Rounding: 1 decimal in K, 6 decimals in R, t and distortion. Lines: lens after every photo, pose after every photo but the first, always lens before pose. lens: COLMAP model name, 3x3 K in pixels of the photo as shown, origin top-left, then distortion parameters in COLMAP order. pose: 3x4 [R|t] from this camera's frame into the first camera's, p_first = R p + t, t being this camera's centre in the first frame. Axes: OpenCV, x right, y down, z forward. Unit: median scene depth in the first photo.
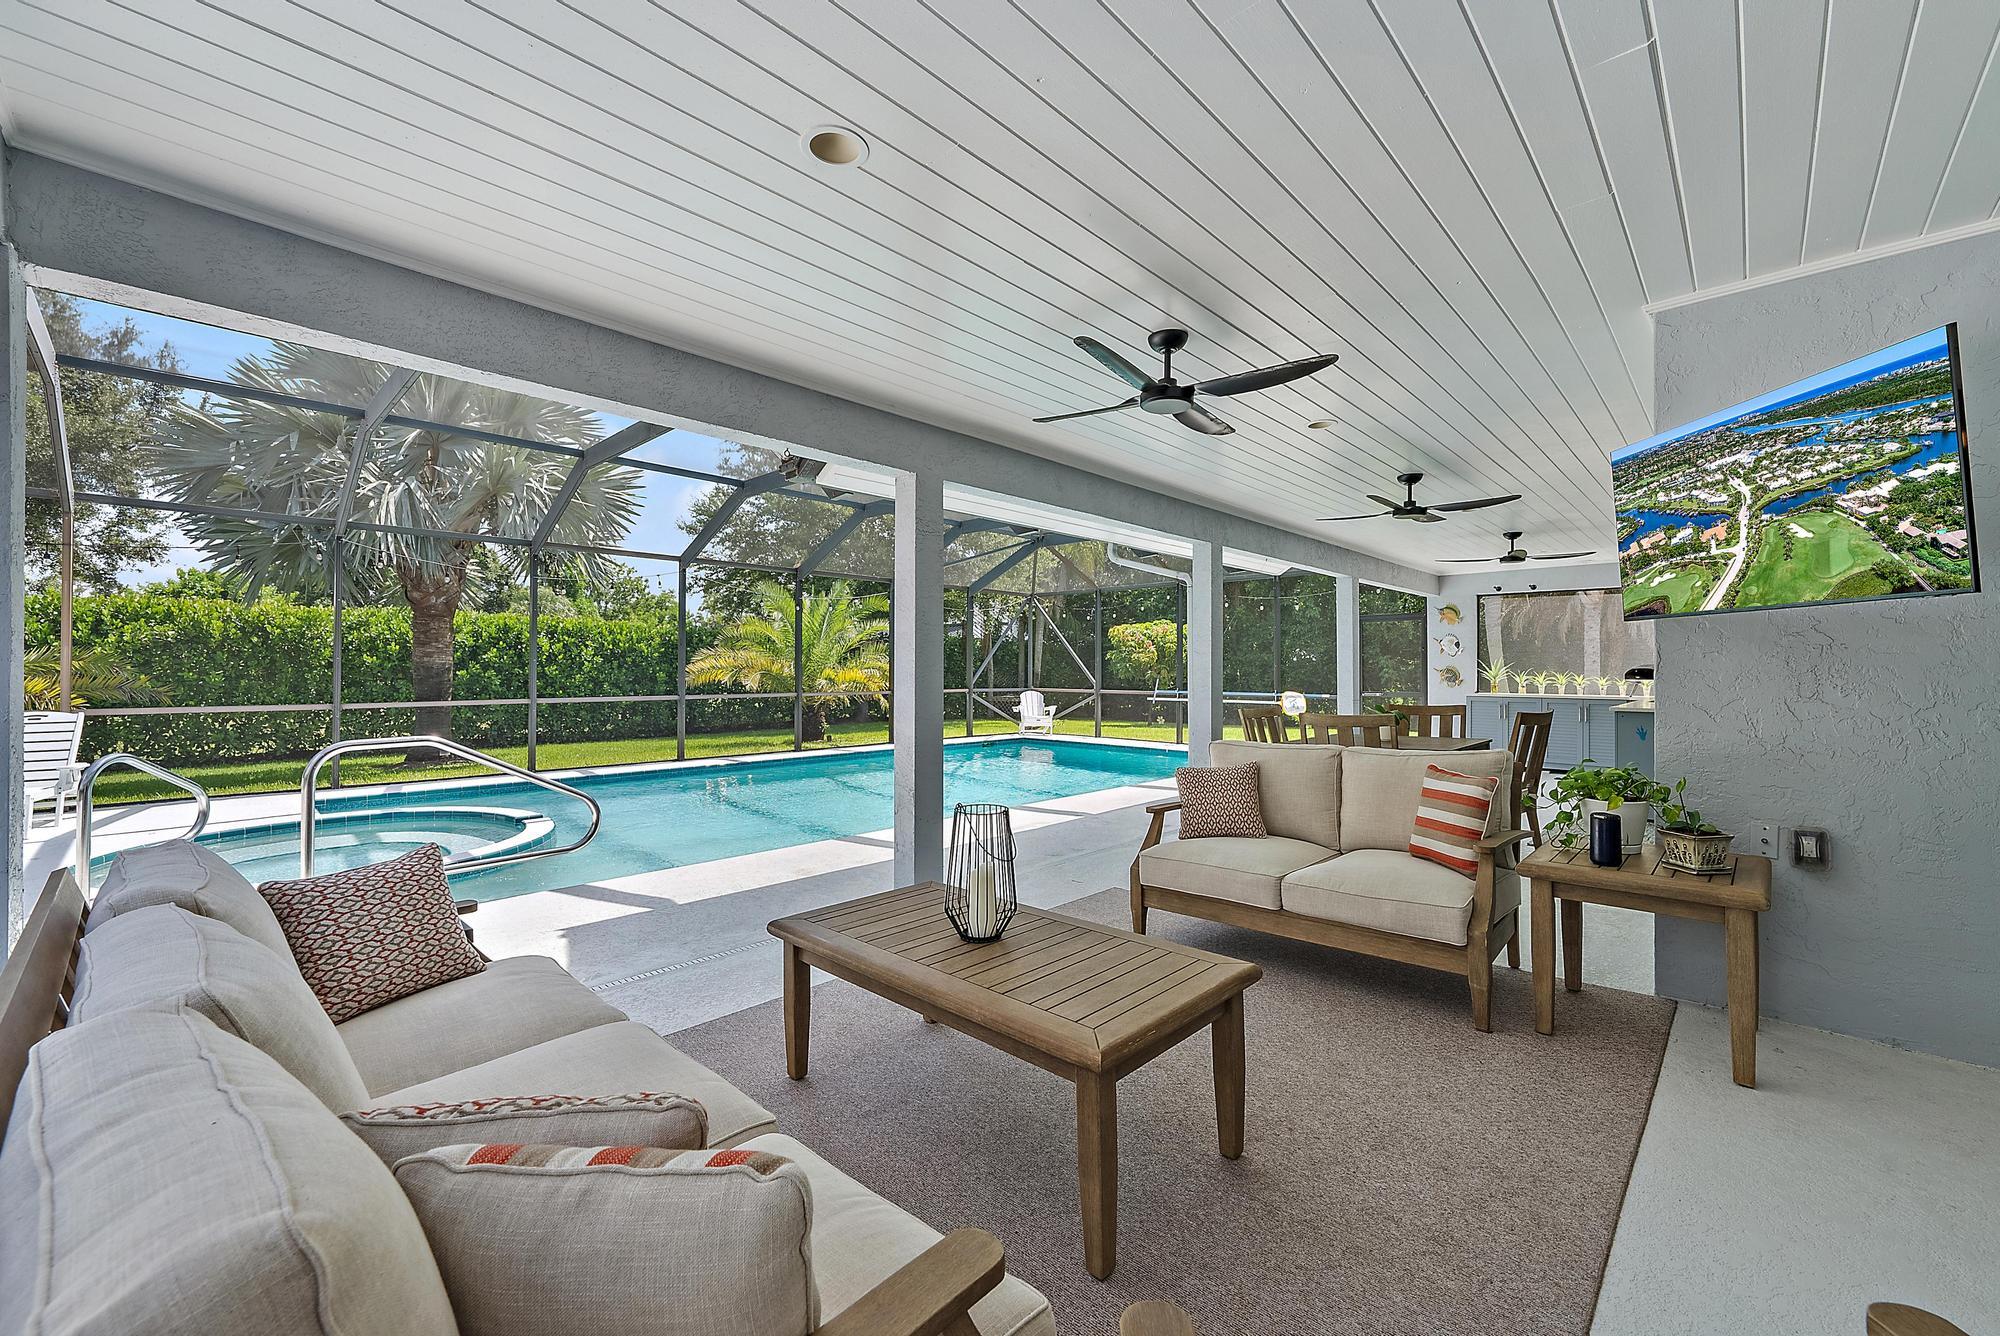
lens RADIAL K [[801.2, 0, 1009.4], [0, 801.2, 651.4], [0, 0, 1]] dist [-0.000113, 0.000179]
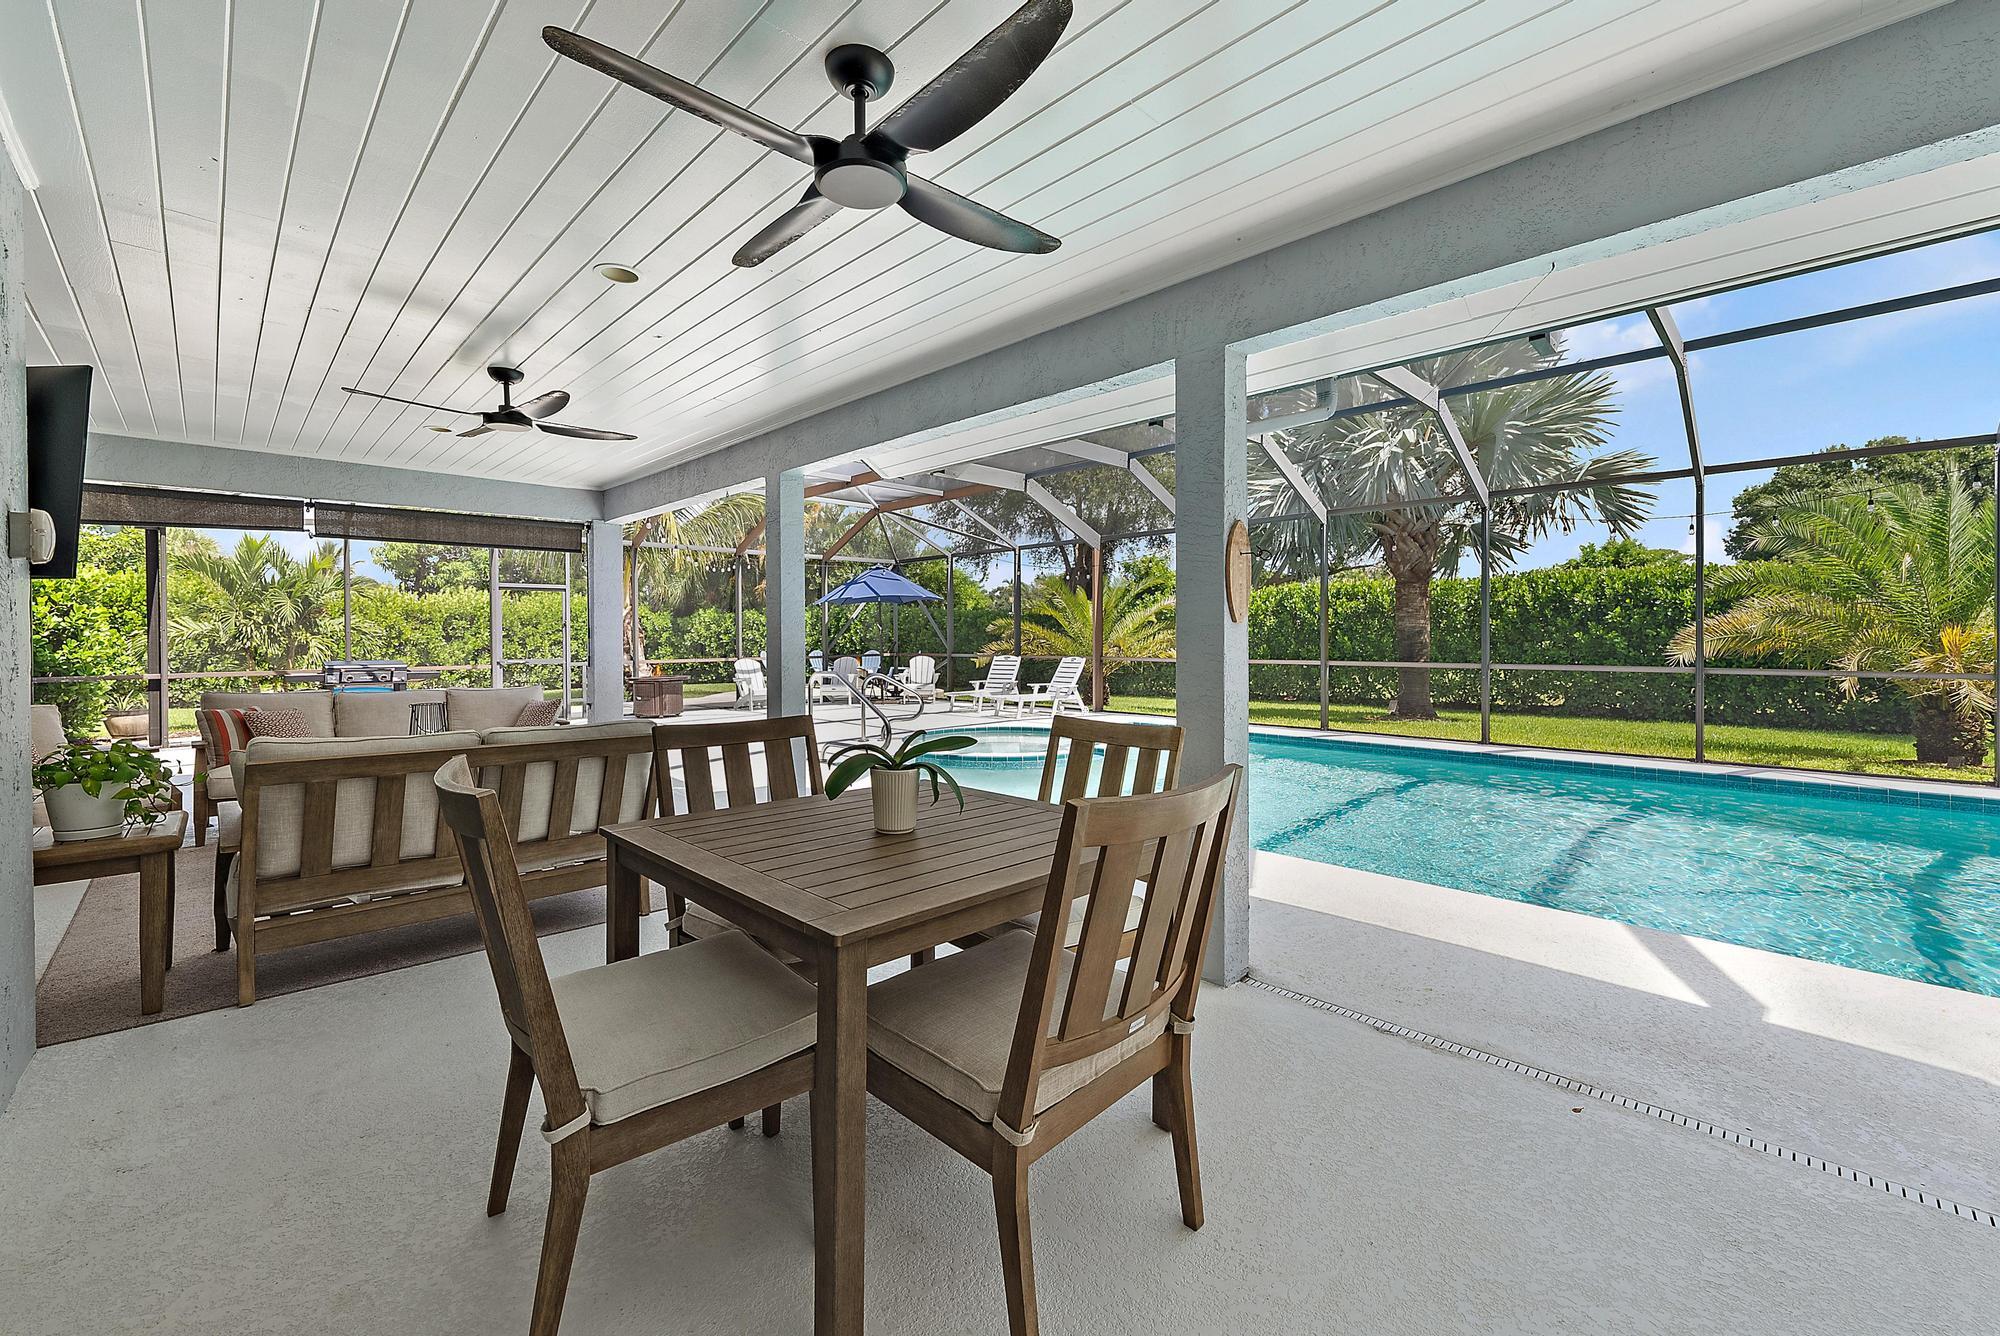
lens RADIAL K [[801.2, 0, 1009.4], [0, 801.2, 651.4], [0, 0, 1]] dist [-0.000113, 0.000179]
pose [[-0.030008, 0.023006, -0.999285, 0.330990], [0.028383, 0.999352, 0.022156, 0.007747], [0.999147, -0.027697, -0.030642, 0.427495]]
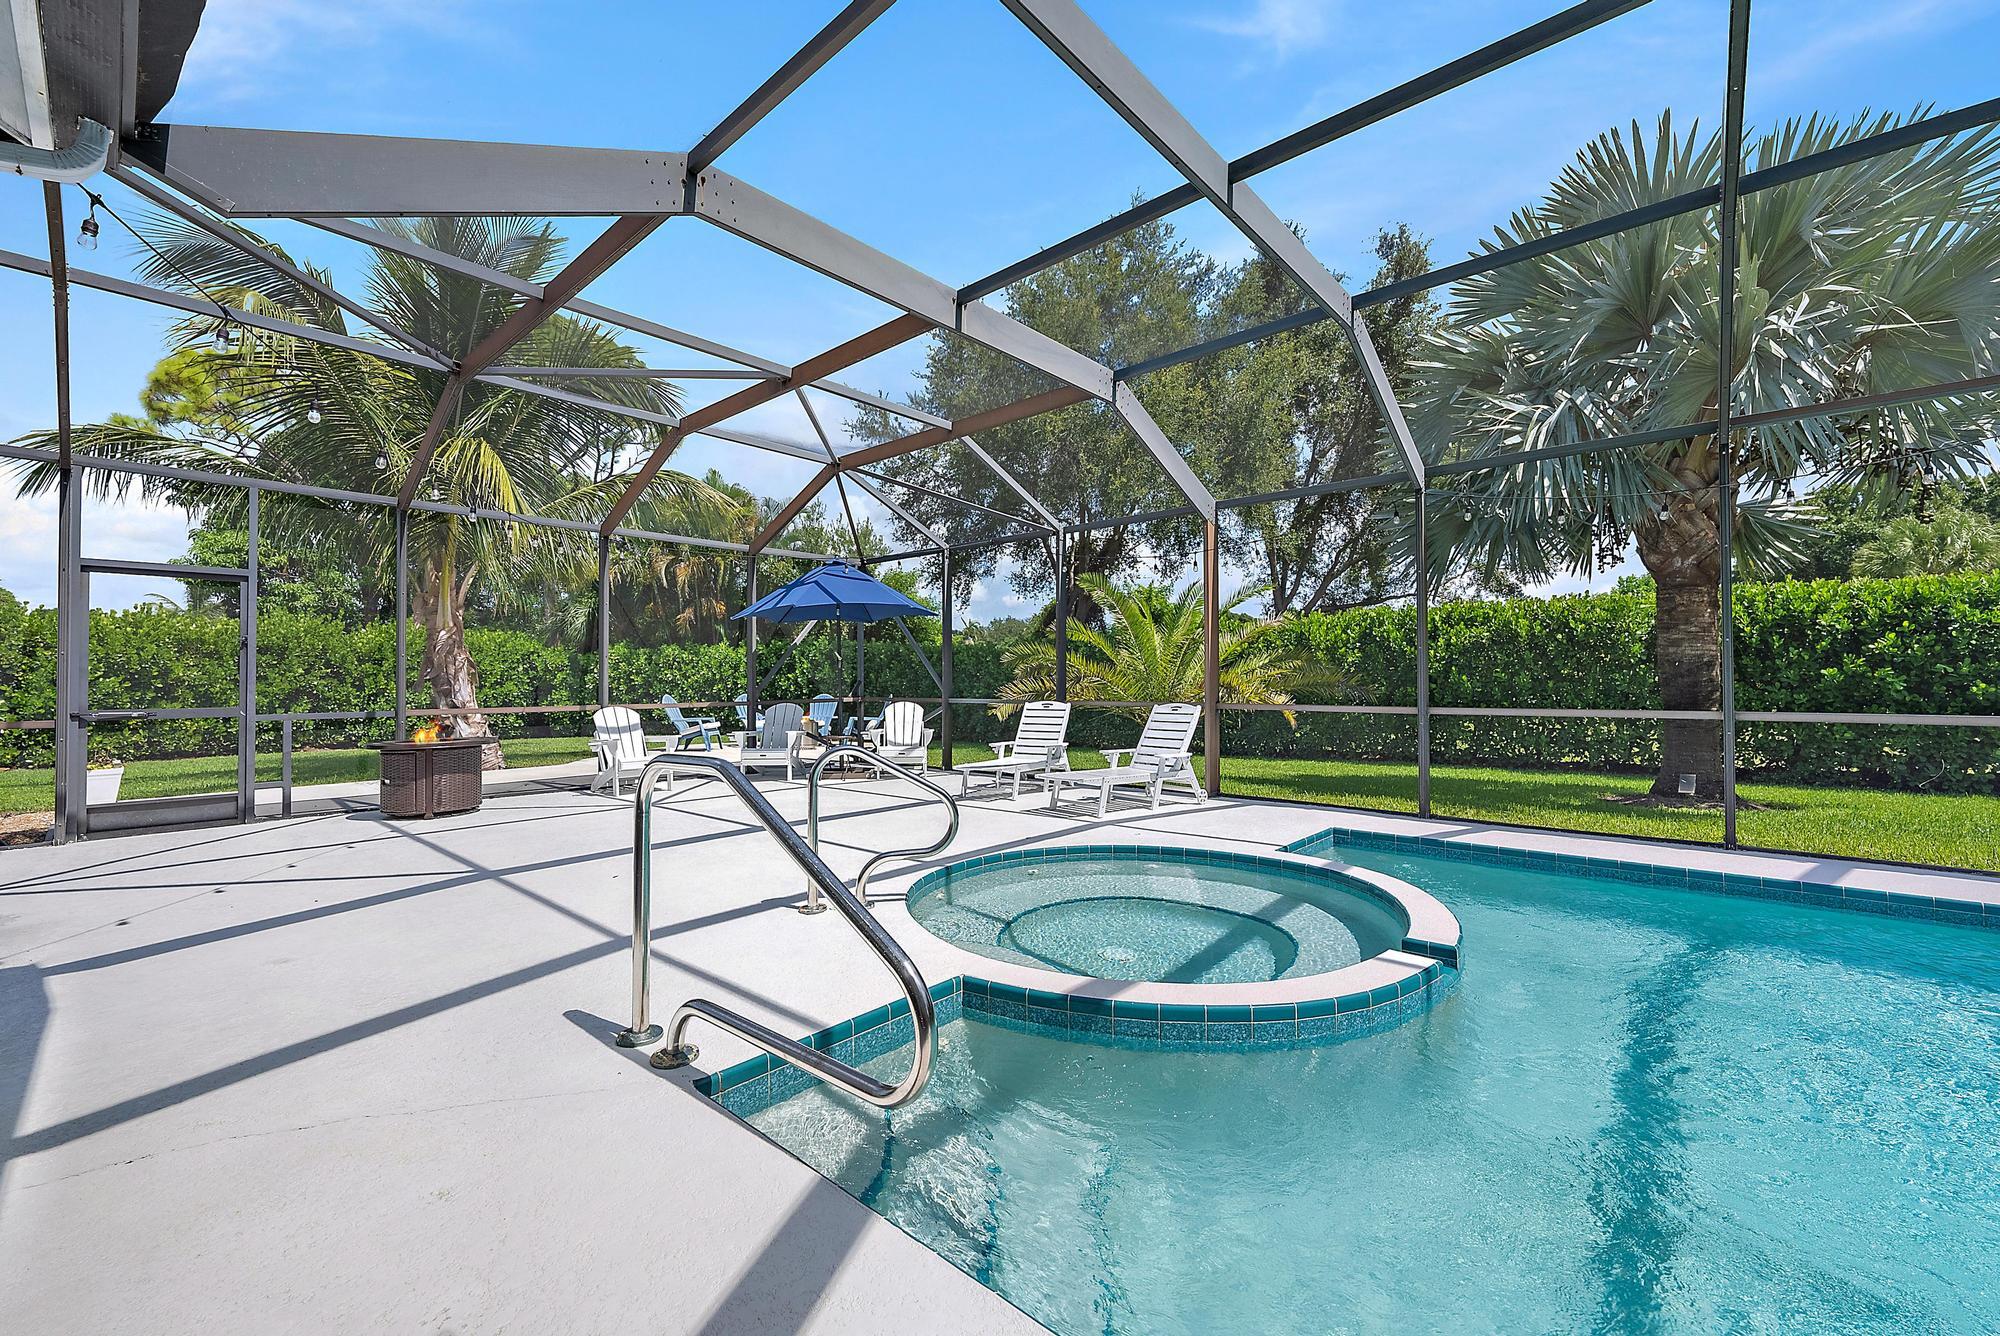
lens RADIAL K [[791.0, 0, 1010.7], [0, 791.0, 671.9], [0, 0, 1]] dist [-0.002001, 0.000123]
pose [[0.036786, -0.008563, -0.999286, -0.055476], [0.026706, 0.999615, -0.007582, 0.016202], [0.998966, -0.026408, 0.037000, 0.344218]]
